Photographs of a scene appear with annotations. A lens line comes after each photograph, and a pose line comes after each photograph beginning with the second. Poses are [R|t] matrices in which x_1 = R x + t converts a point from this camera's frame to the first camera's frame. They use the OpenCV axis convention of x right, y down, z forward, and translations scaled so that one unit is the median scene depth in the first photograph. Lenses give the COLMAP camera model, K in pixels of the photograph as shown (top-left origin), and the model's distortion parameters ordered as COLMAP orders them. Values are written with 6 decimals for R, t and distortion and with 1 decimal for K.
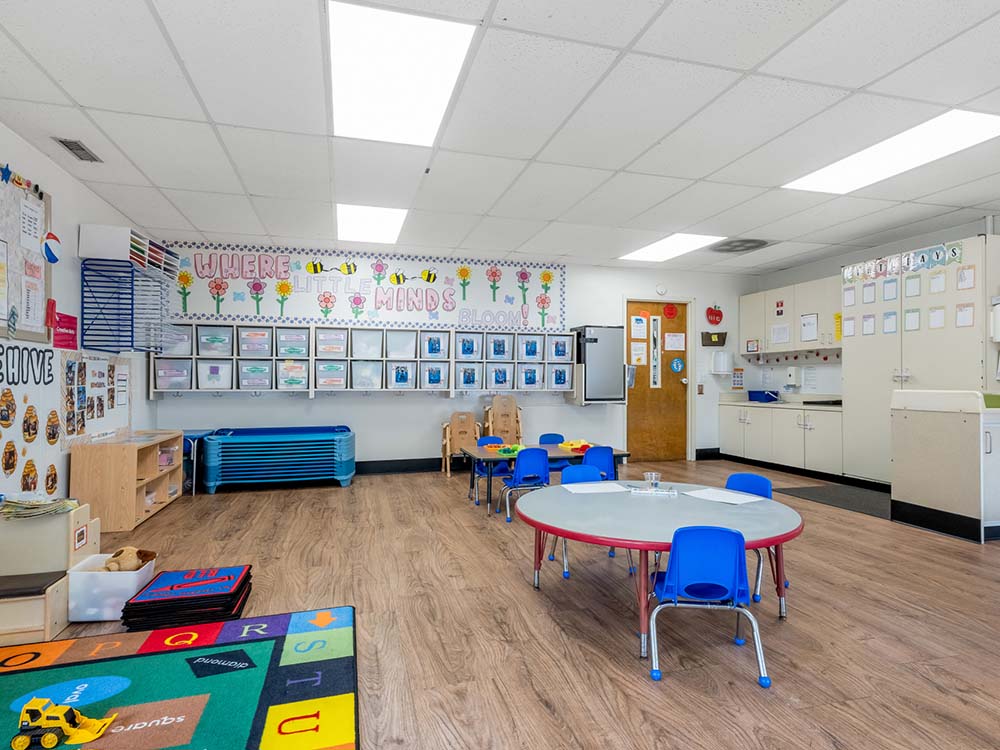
lens RADIAL K [[560.3, 0, 501.6], [0, 560.3, 374.3], [0, 0, 1]] dist [0.002937, 0.002405]
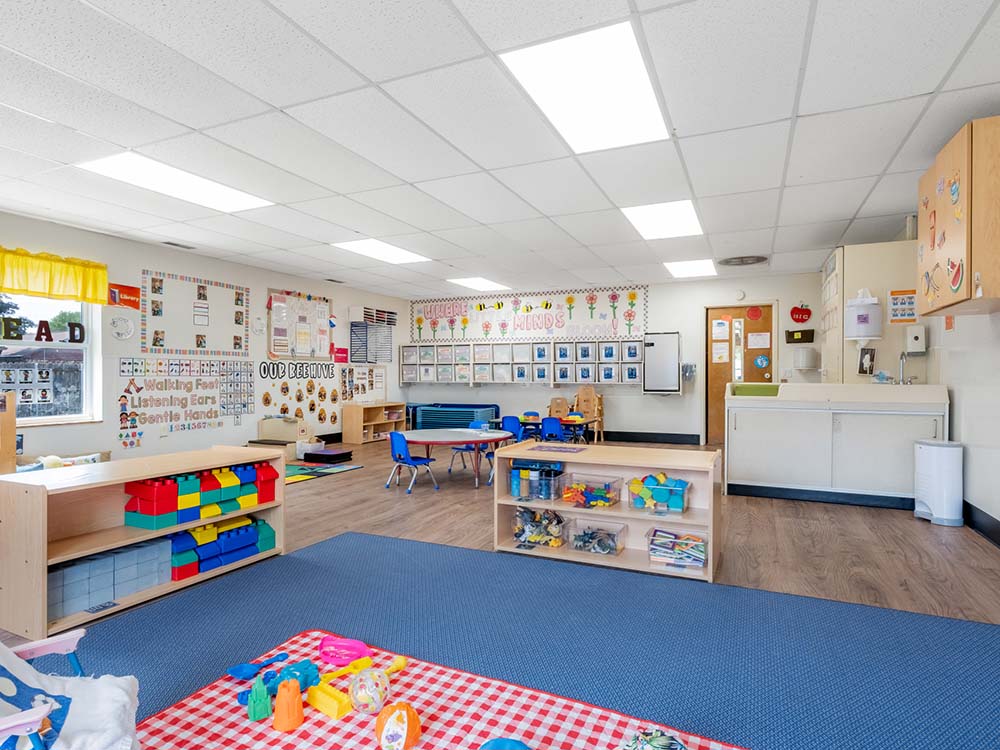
lens RADIAL K [[560.3, 0, 493.7], [0, 560.3, 377.6], [0, 0, 1]] dist [0.002937, 0.002405]
pose [[0.764363, -0.000230, -0.644786, 0.735559], [0.009811, 0.999888, 0.011274, -0.002781], [0.644711, -0.014943, 0.764280, -0.222840]]
